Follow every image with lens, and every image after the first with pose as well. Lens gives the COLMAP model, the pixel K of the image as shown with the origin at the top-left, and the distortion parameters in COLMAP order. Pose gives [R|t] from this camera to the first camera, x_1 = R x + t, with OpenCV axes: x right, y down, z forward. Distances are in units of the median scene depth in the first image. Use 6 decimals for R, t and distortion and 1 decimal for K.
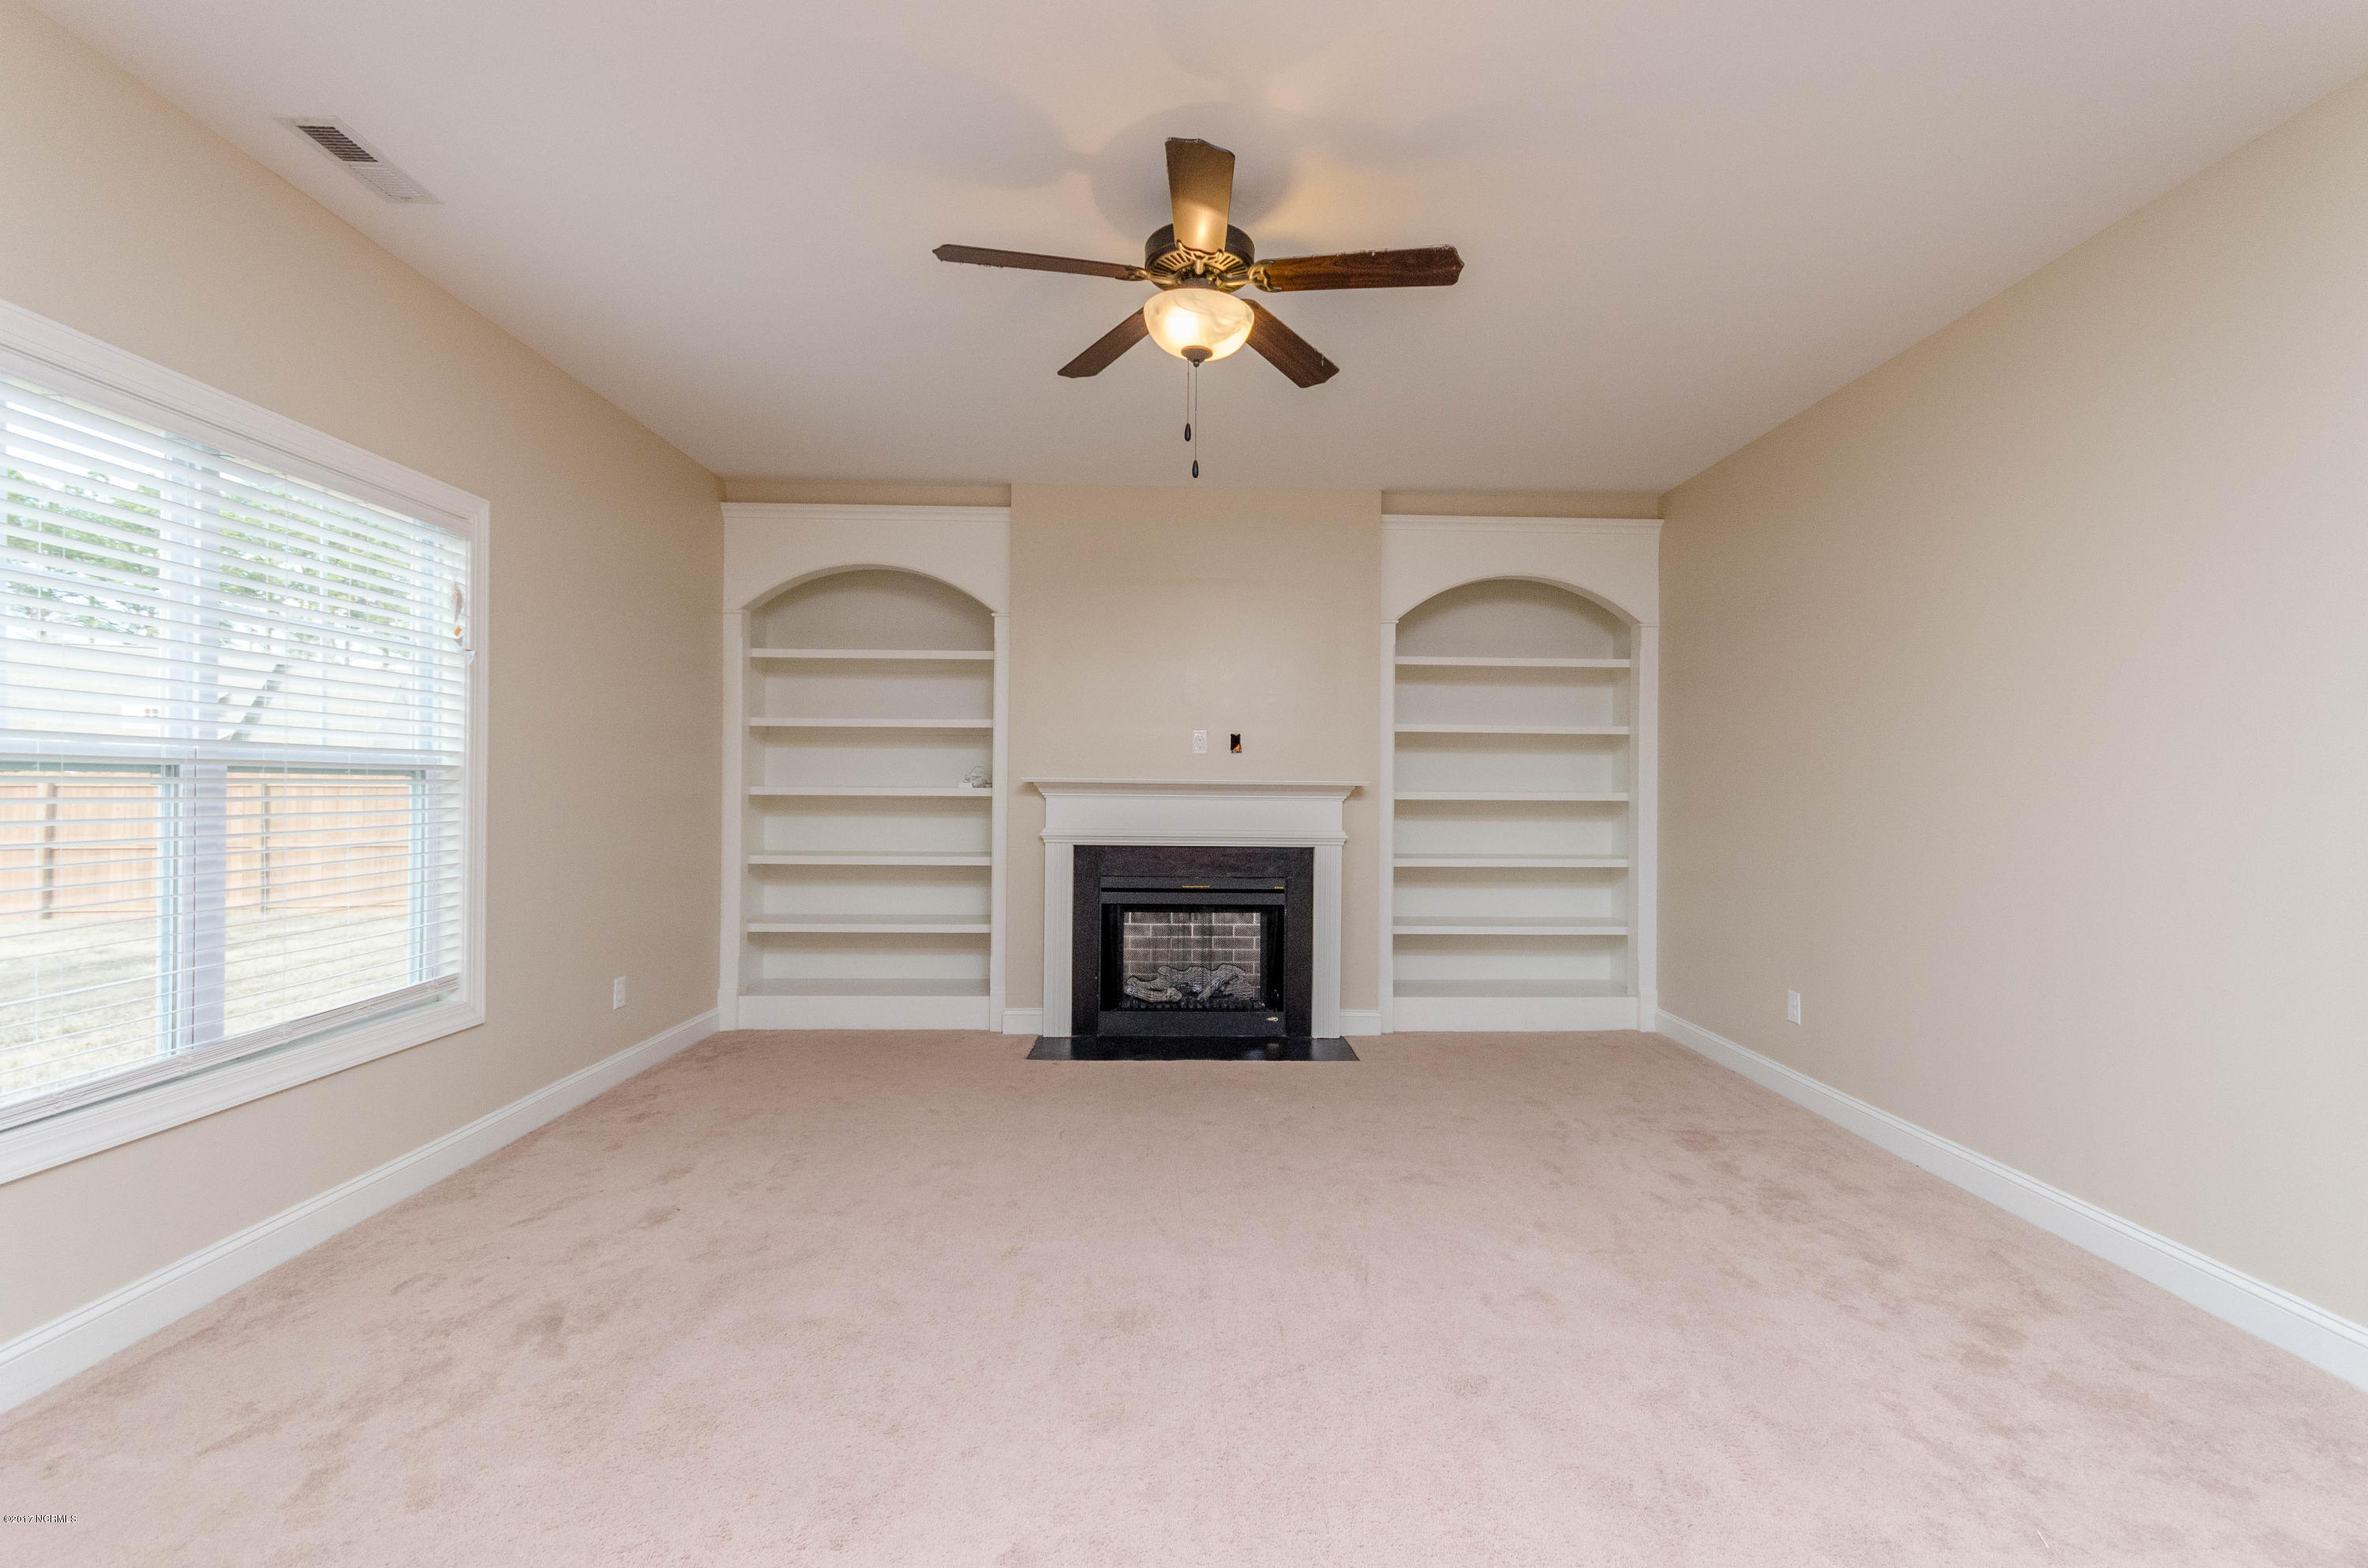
lens RADIAL K [[1049.2, 0, 1206.6], [0, 1049.2, 788.1], [0, 0, 1]] dist [0.003233, 0.000195]
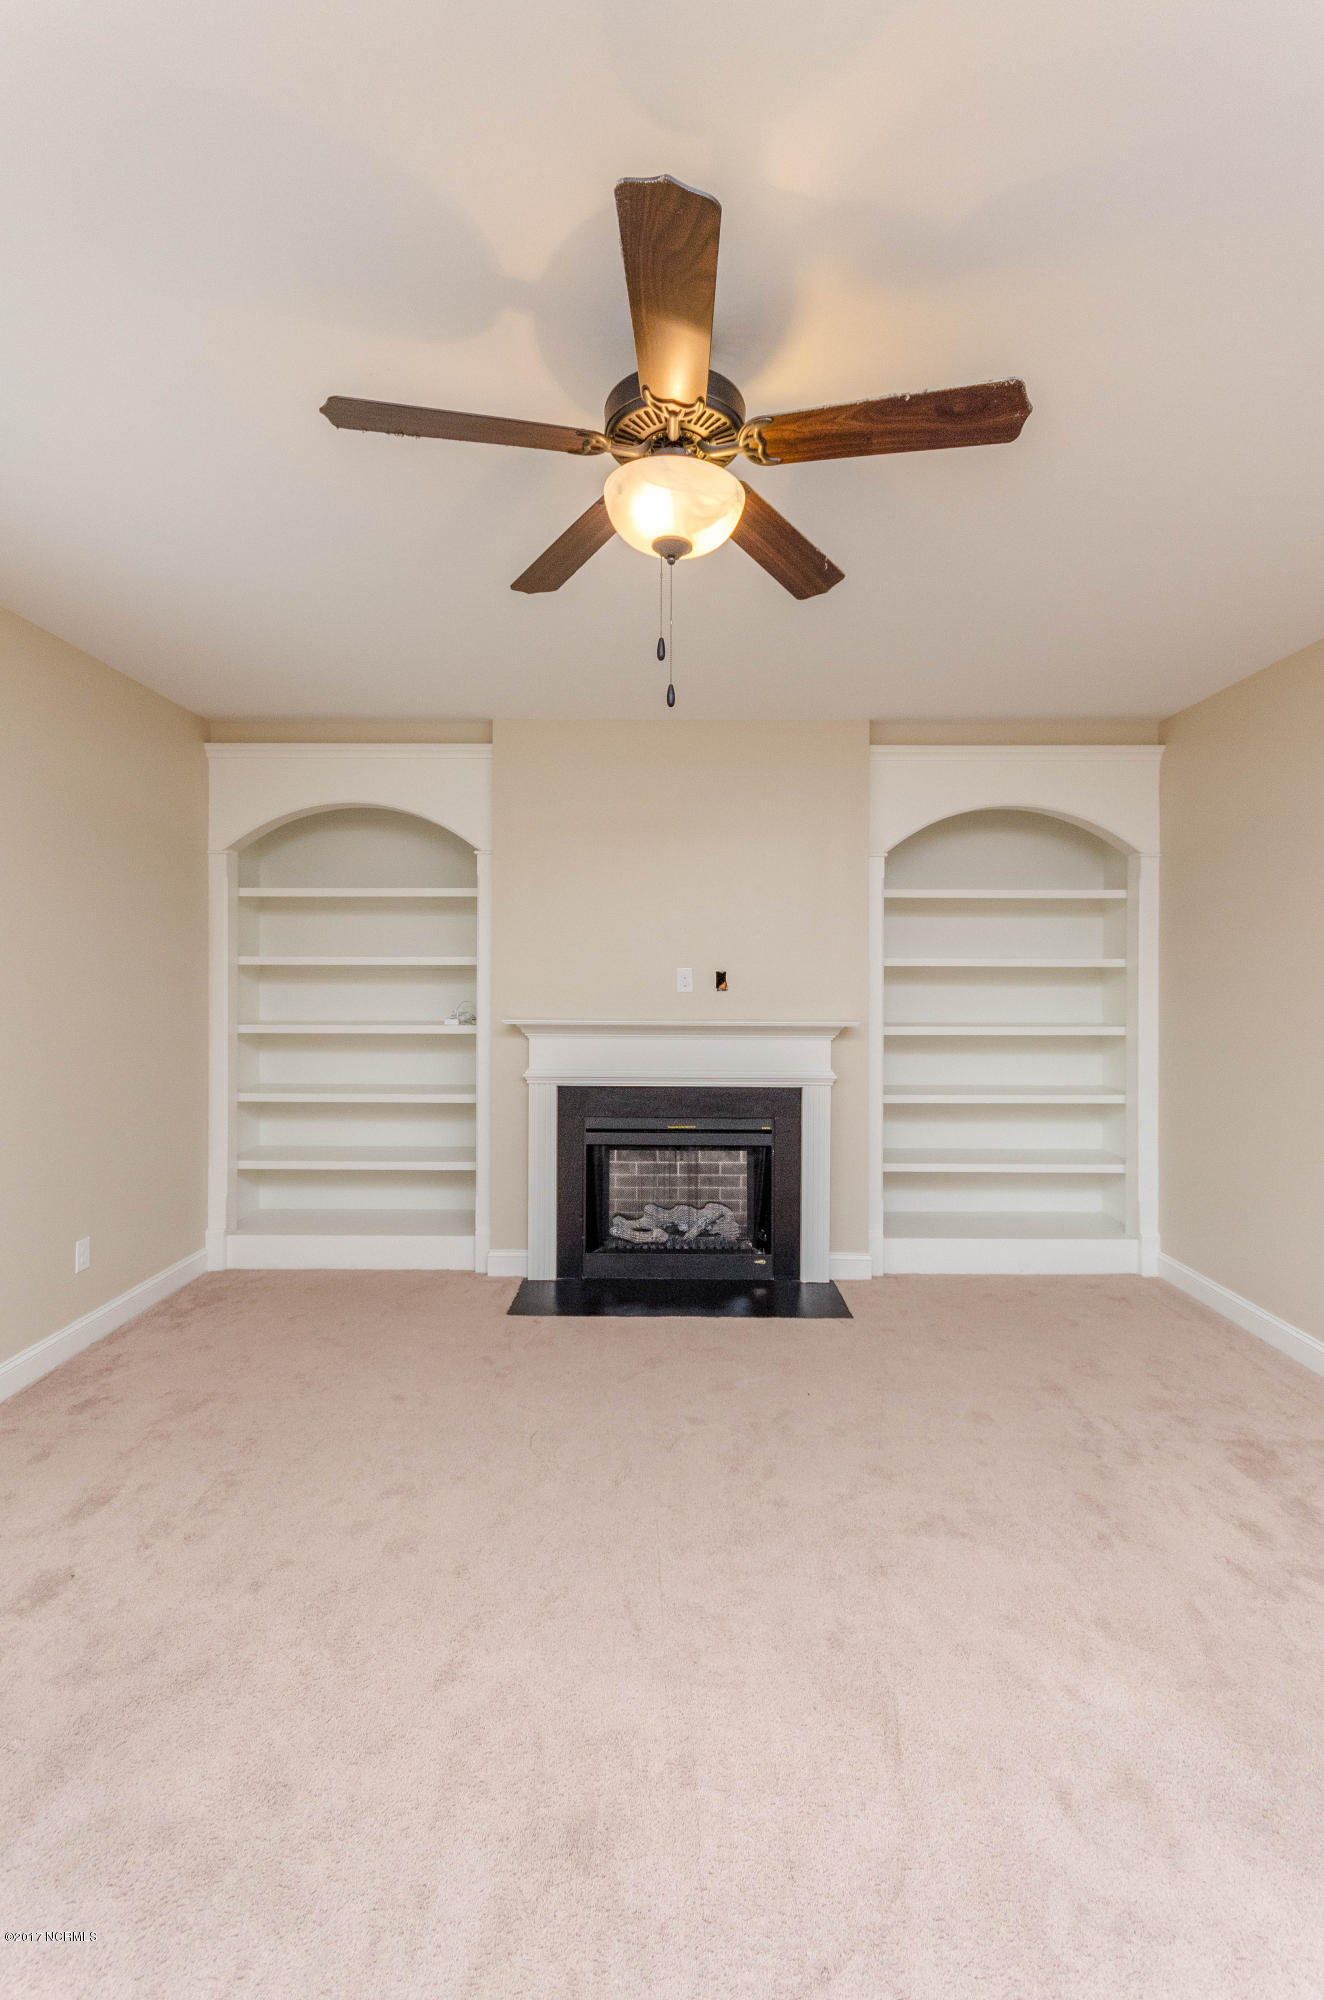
lens RADIAL K [[886.3, 0, 661.7], [0, 886.3, 982.0], [0, 0, 1]] dist [0.003233, 0.000195]
pose [[0.999282, -0.005448, -0.037506, 0.003407], [0.005675, 0.999966, 0.005943, -0.051674], [0.037473, -0.006151, 0.999279, 0.186346]]
